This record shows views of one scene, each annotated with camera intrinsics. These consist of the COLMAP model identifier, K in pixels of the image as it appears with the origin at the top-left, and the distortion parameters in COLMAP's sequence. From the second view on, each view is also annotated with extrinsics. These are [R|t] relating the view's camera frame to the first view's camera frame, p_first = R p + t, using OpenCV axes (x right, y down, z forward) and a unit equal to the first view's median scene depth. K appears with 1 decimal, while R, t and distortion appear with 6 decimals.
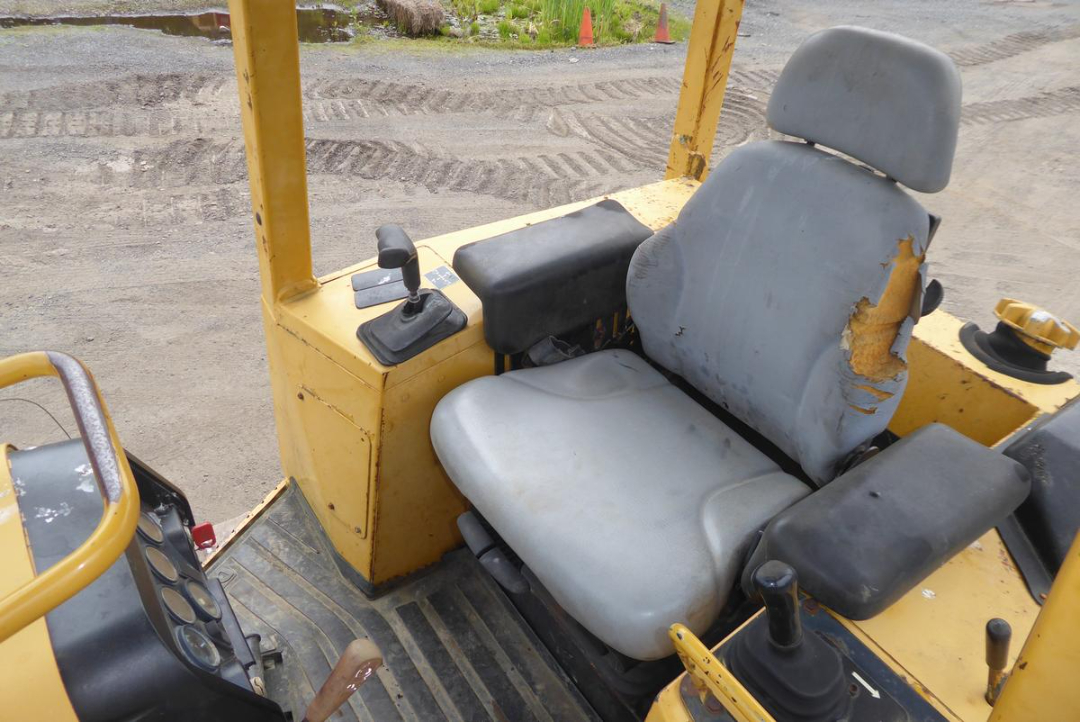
lens RADIAL K [[771.6, 0, 539.6], [0, 771.6, 355.5], [0, 0, 1]] dist [-0.010193, -0.007940]
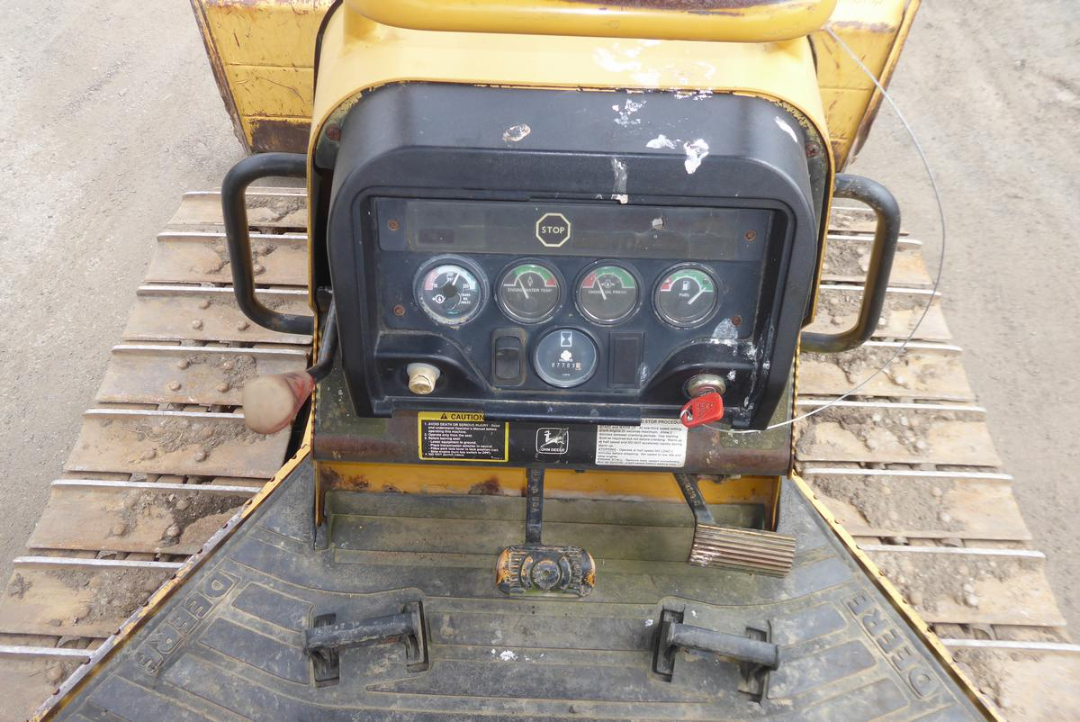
lens RADIAL K [[771.6, 0, 541.4], [0, 771.6, 363.6], [0, 0, 1]] dist [-0.010193, -0.007940]
pose [[-0.578936, 0.595856, -0.556587, -0.008819], [-0.545655, 0.224110, 0.807487, -0.149283], [0.605883, 0.771187, 0.195387, 0.486737]]
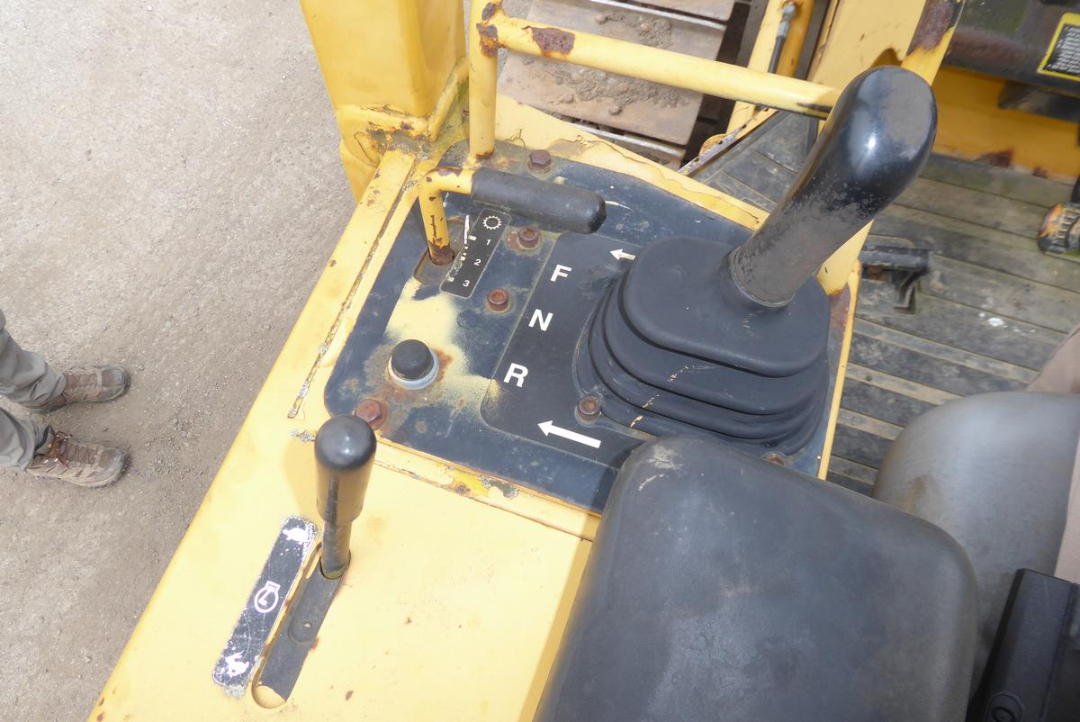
lens RADIAL K [[771.6, 0, 541.2], [0, 771.6, 360.2], [0, 0, 1]] dist [-0.010193, -0.007940]
pose [[-0.806592, 0.541339, -0.237405, 0.293569], [-0.345528, -0.105923, 0.932411, -0.007151], [0.479604, 0.834106, 0.272484, 0.455161]]
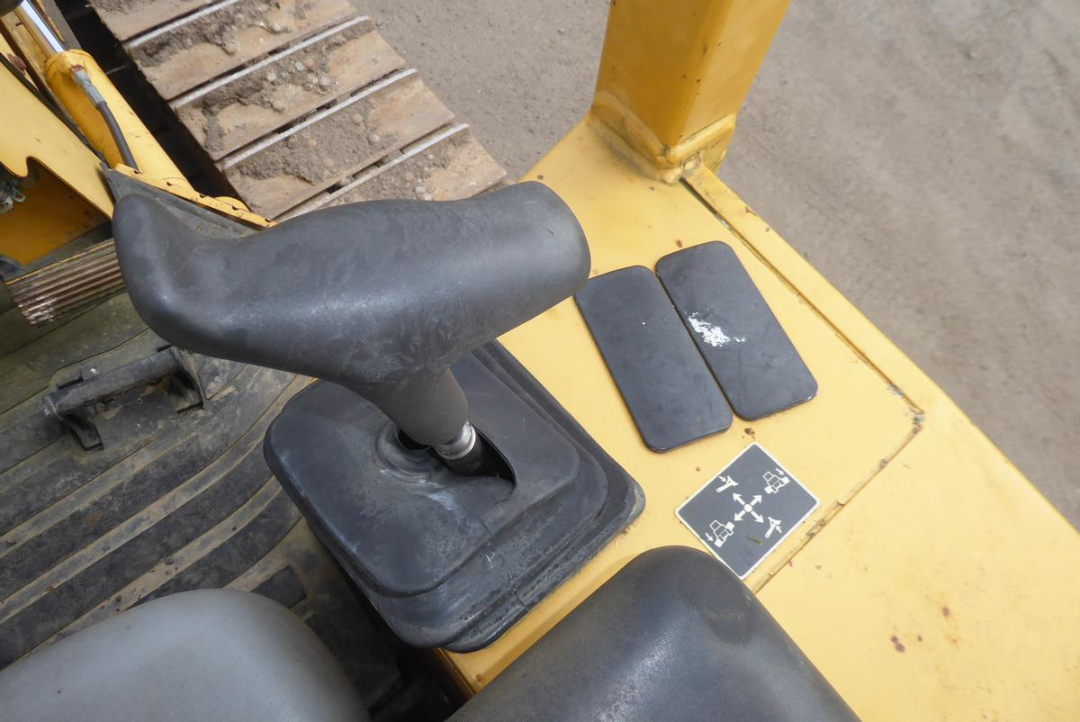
lens RADIAL K [[771.6, 0, 533.3], [0, 771.6, 359.9], [0, 0, 1]] dist [-0.010193, -0.007940]
pose [[0.091281, 0.899389, -0.427513, -0.060919], [-0.694142, 0.365286, 0.620268, -0.240298], [0.714027, 0.240136, 0.657647, 0.744241]]
